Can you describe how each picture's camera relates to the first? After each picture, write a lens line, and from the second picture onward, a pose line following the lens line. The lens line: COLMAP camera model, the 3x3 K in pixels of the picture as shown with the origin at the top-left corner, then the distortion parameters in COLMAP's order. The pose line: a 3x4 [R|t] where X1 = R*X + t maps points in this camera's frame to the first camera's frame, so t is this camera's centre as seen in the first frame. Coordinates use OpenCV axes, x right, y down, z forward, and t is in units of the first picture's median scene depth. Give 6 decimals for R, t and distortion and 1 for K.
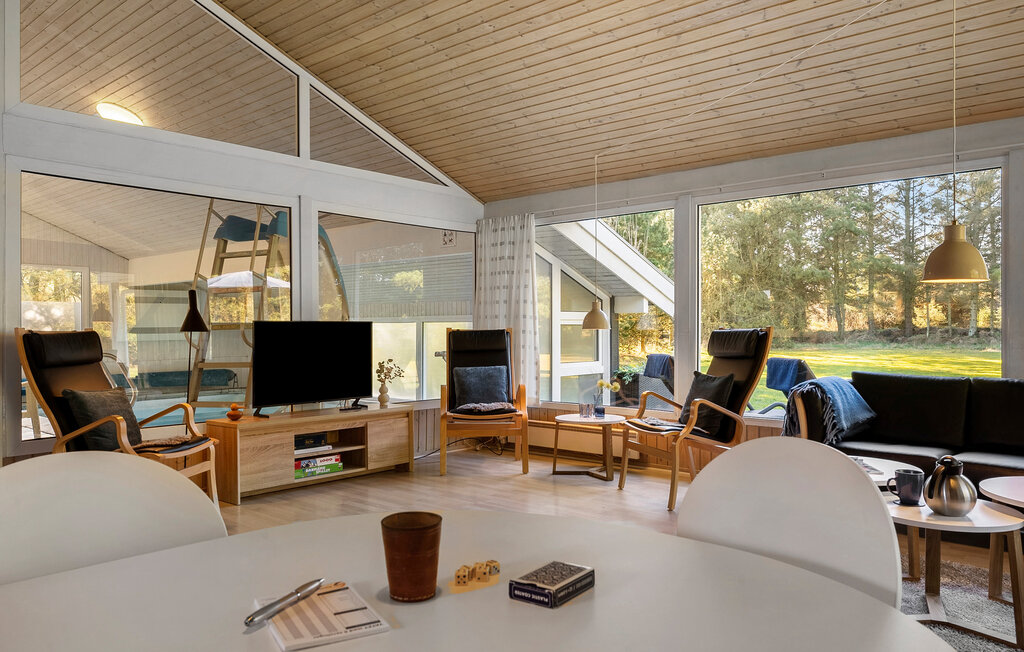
lens RADIAL K [[754.5, 0, 513.7], [0, 754.5, 329.5], [0, 0, 1]] dist [-0.004757, 0.009475]
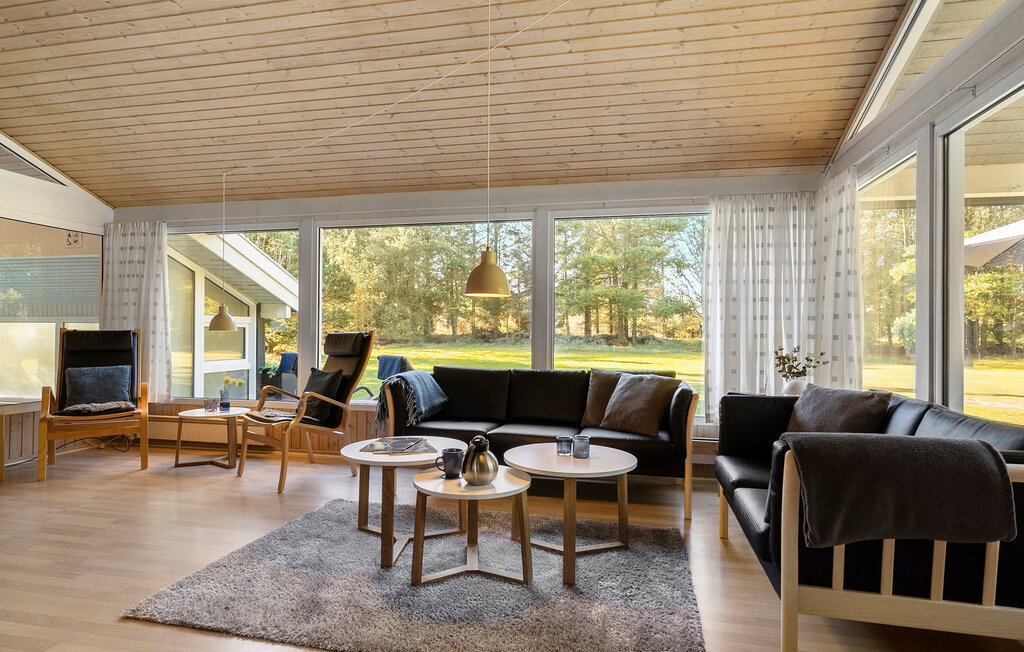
lens RADIAL K [[546.8, 0, 512.9], [0, 546.8, 329.1], [0, 0, 1]] dist [0.002431, 0.001431]
pose [[0.876088, 0.013373, 0.481965, 0.097600], [-0.010198, 0.999906, -0.009207, -0.000074], [-0.482043, 0.003151, 0.876142, 0.096003]]
